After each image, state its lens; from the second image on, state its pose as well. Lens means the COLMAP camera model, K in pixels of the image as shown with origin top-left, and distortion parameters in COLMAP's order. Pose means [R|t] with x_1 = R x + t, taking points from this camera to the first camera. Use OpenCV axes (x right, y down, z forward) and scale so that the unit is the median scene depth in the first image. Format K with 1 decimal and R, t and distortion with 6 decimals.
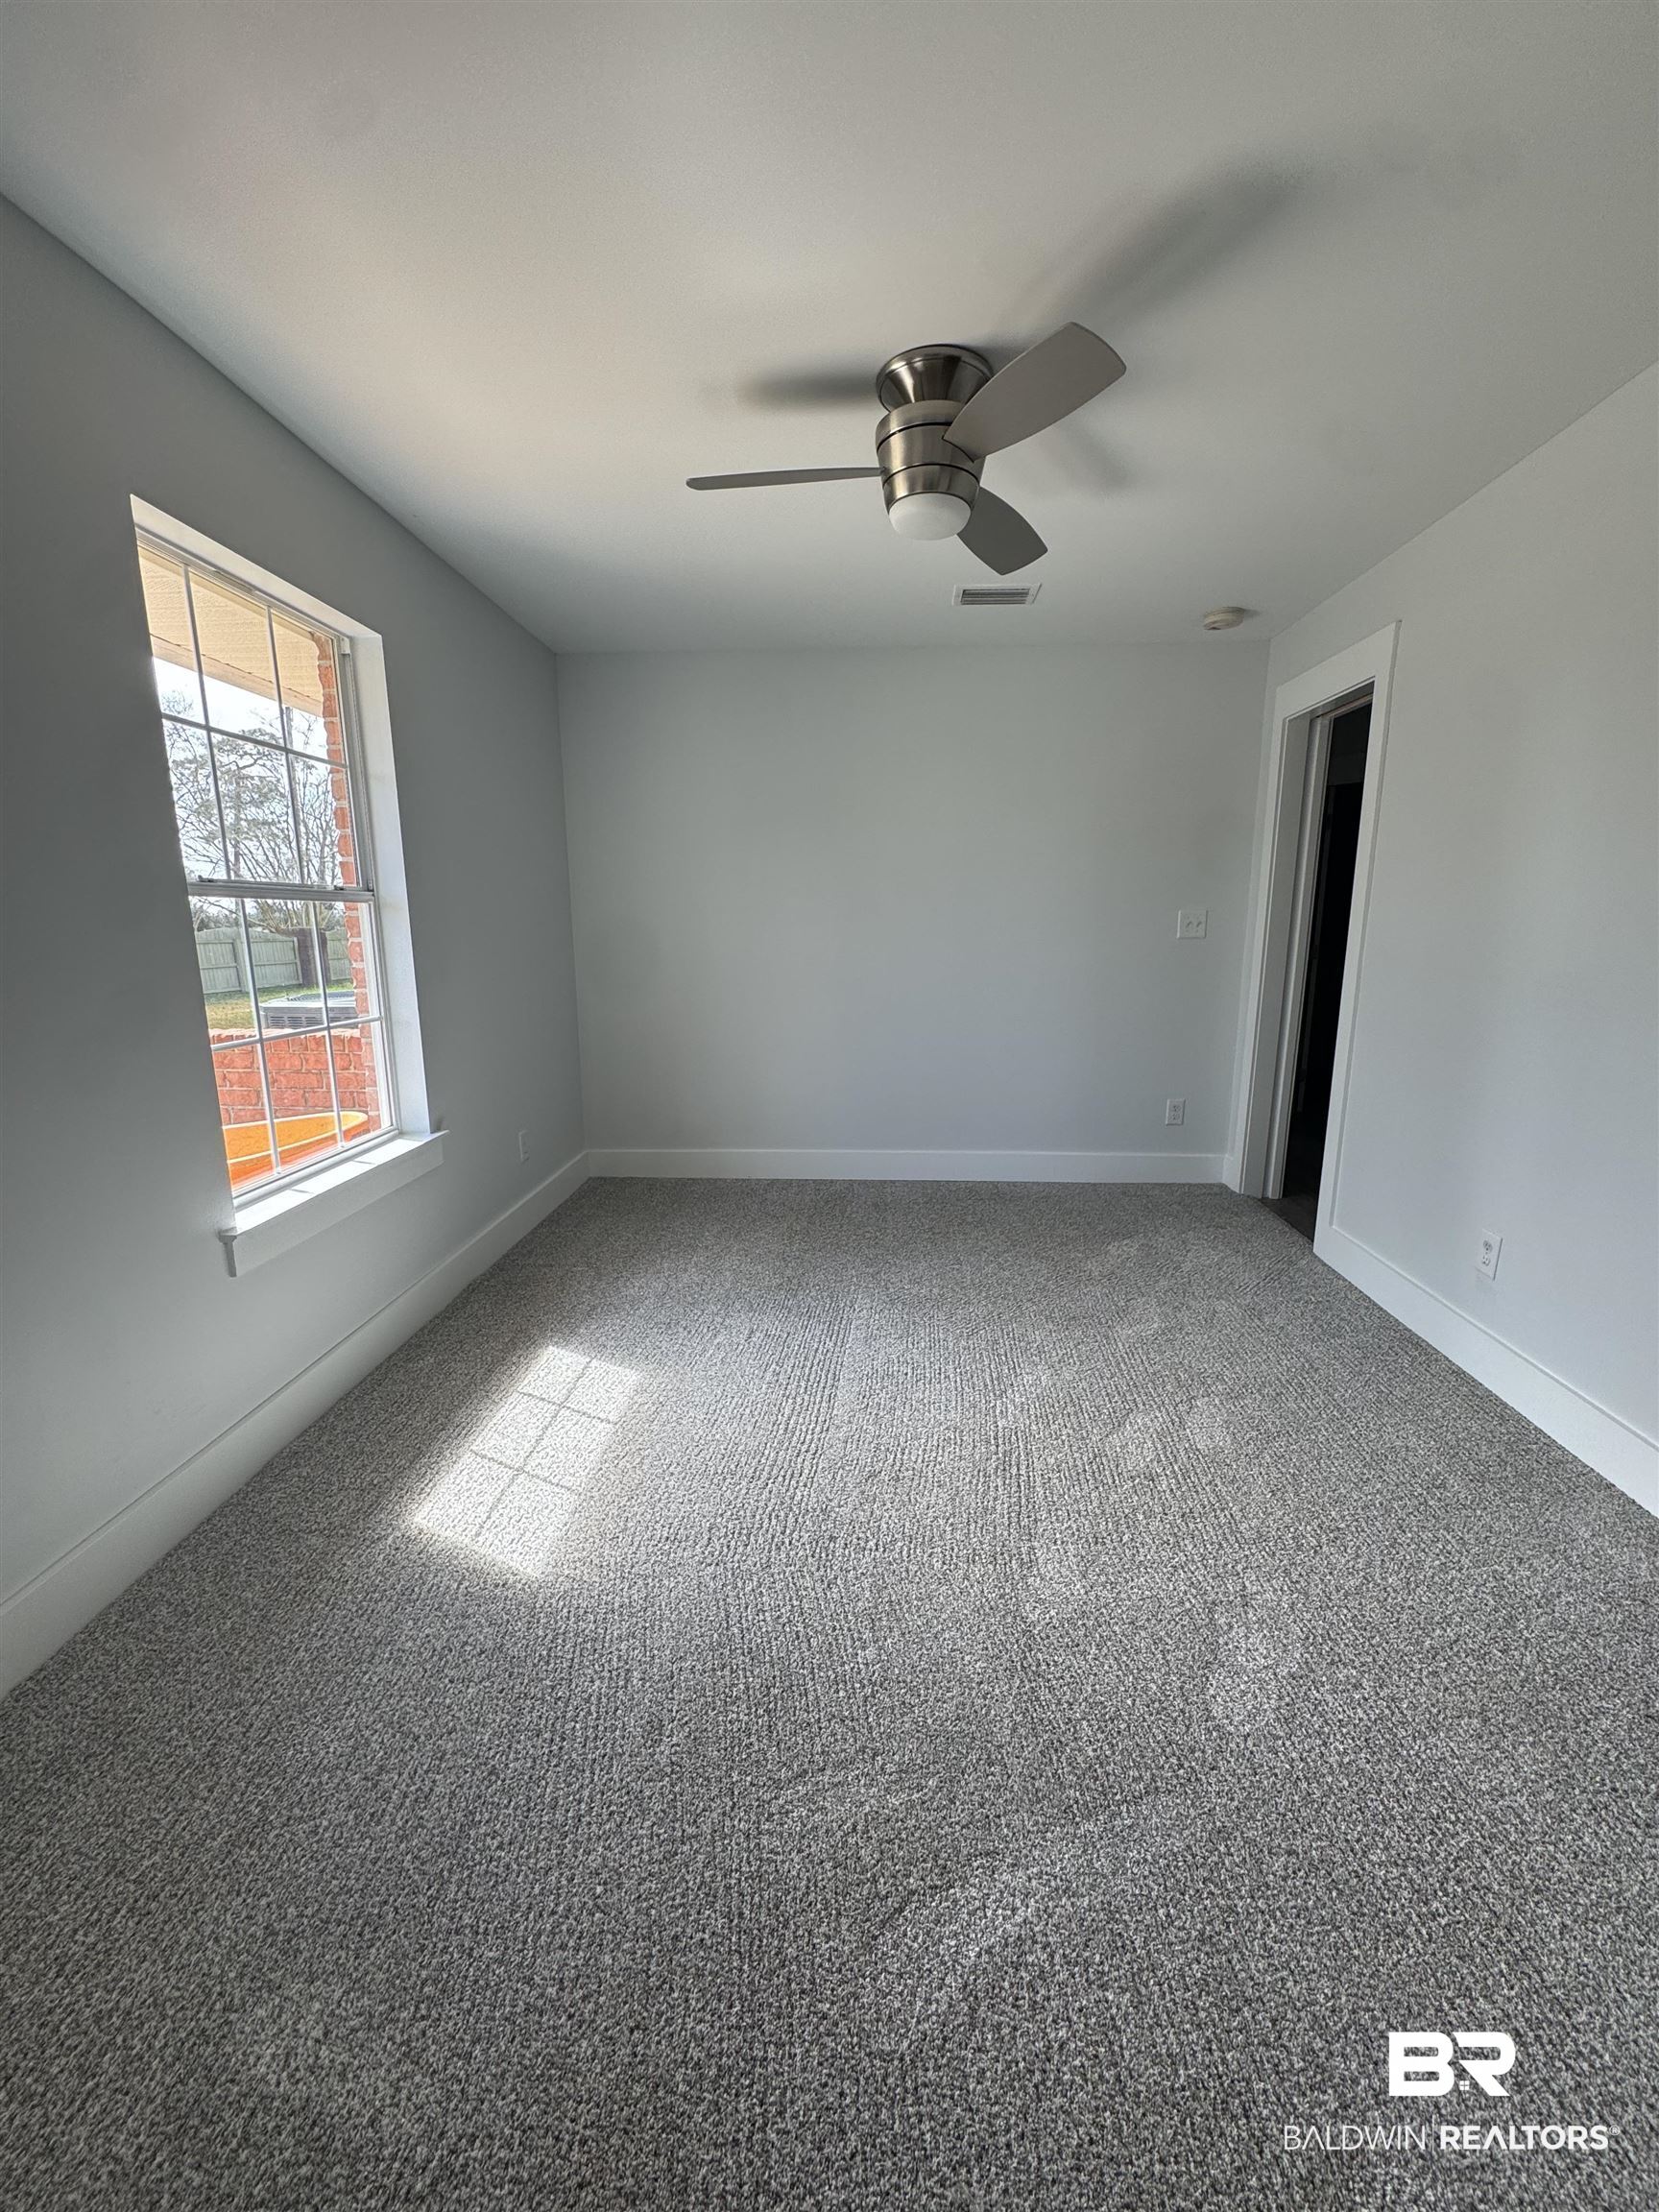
lens RADIAL K [[885.7, 0, 827.1], [0, 885.7, 1106.1], [0, 0, 1]] dist [-0.004309, 0.000136]
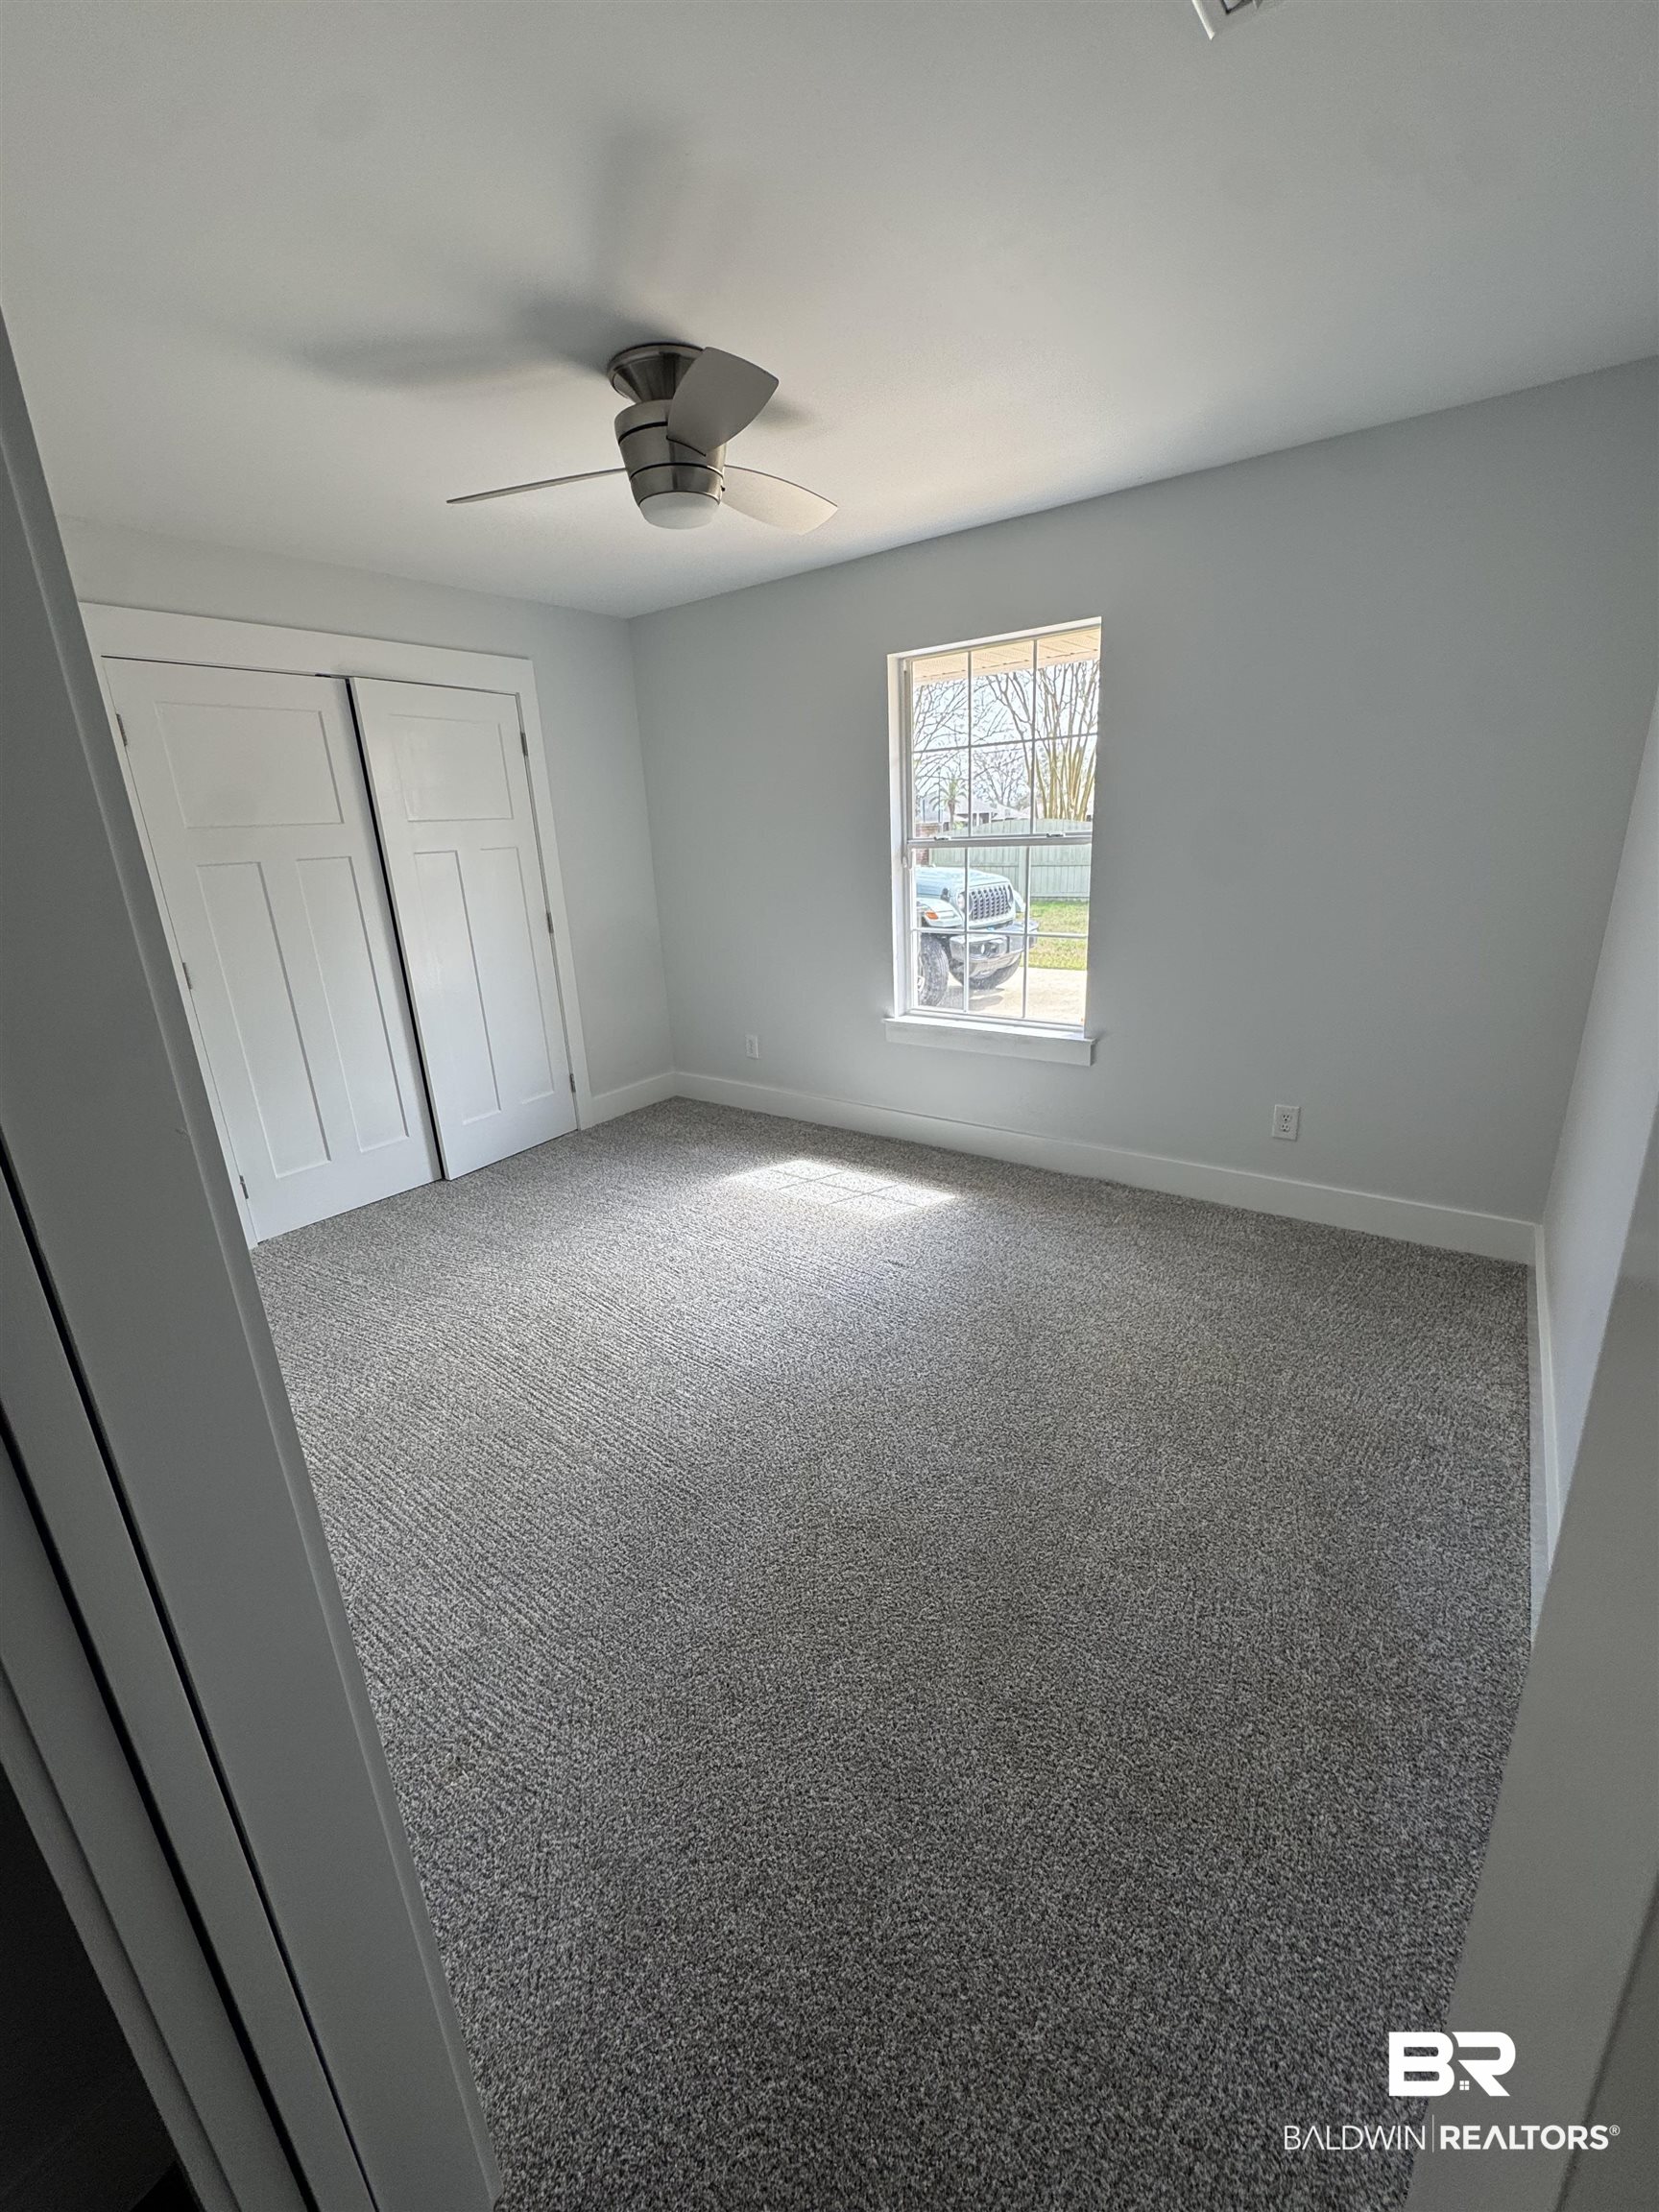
lens RADIAL K [[885.7, 0, 827.1], [0, 885.7, 1106.1], [0, 0, 1]] dist [-0.004309, 0.000136]
pose [[-0.549931, 0.283083, -0.785774, 0.834656], [-0.119430, 0.904489, 0.409435, -0.389884], [0.826627, 0.319006, -0.463598, 1.494442]]
